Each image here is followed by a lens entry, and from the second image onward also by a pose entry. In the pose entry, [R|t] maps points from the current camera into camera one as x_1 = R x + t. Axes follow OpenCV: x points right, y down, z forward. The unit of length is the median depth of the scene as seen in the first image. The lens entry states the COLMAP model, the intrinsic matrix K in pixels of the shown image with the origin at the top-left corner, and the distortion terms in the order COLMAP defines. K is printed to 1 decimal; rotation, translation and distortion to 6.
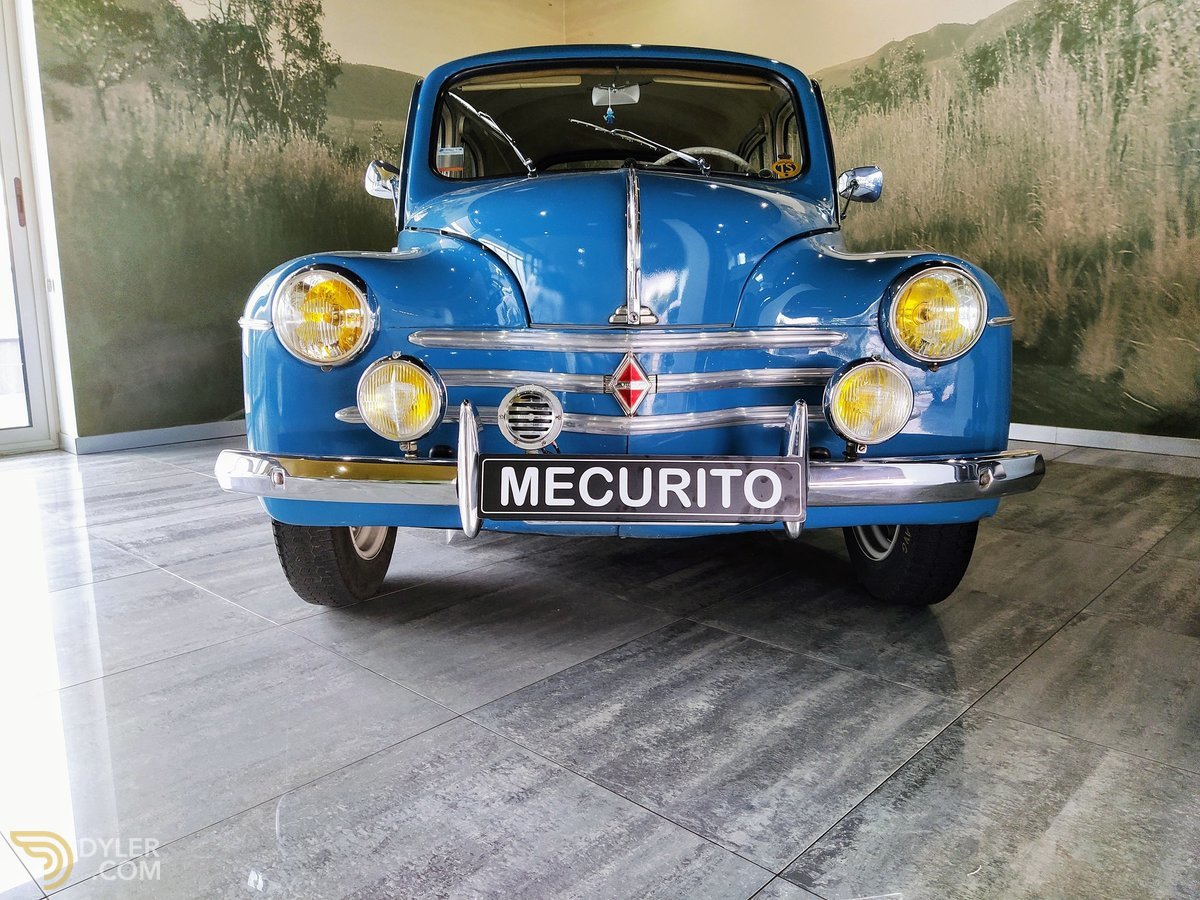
lens RADIAL K [[907.0, 0, 600.0], [0, 907.0, 450.0], [0, 0, 1]] dist [0.005099, -0.001310]
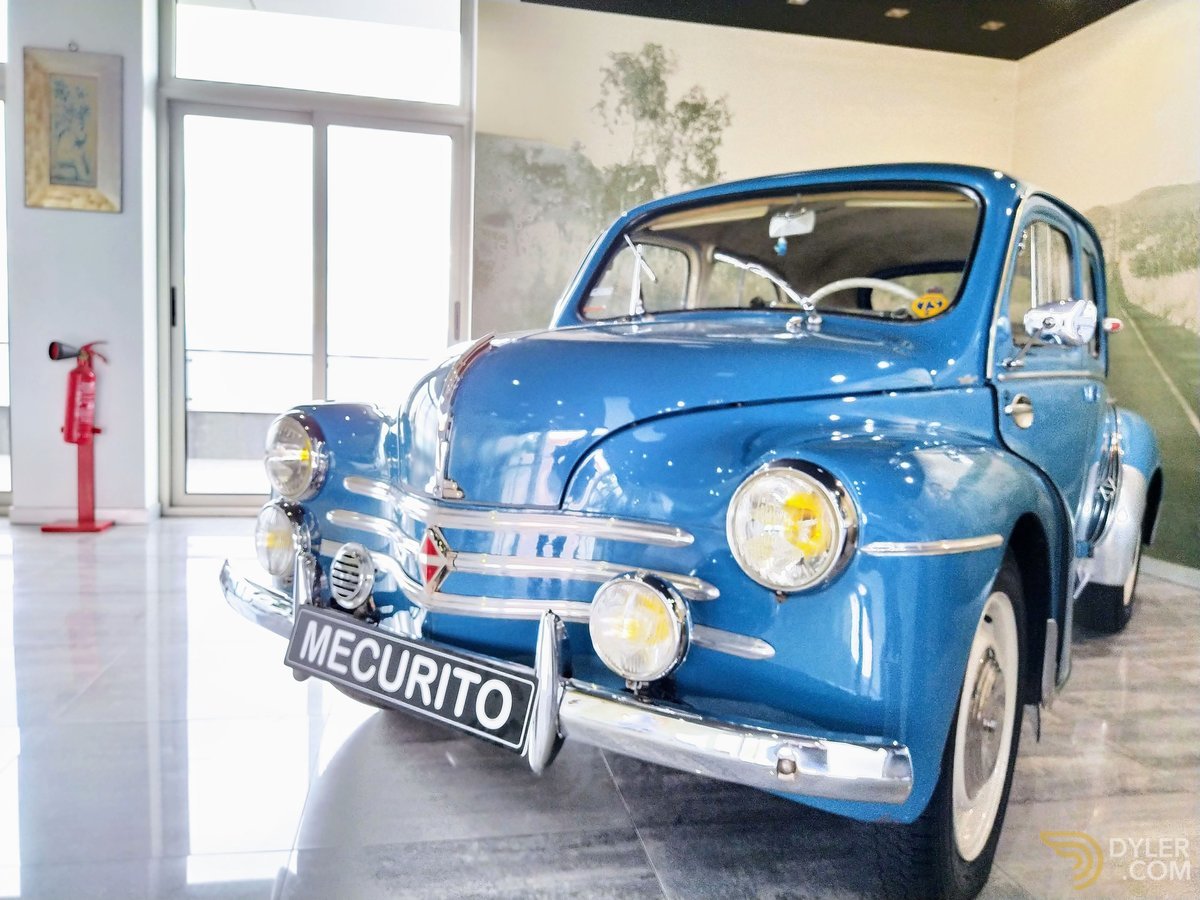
lens RADIAL K [[907.0, 0, 600.0], [0, 907.0, 450.0], [0, 0, 1]] dist [0.005099, -0.001310]
pose [[0.810456, 0.086487, -0.579380, 0.409237], [-0.143437, 0.988233, -0.053126, -0.091224], [0.567967, 0.126160, 0.813324, 0.179111]]
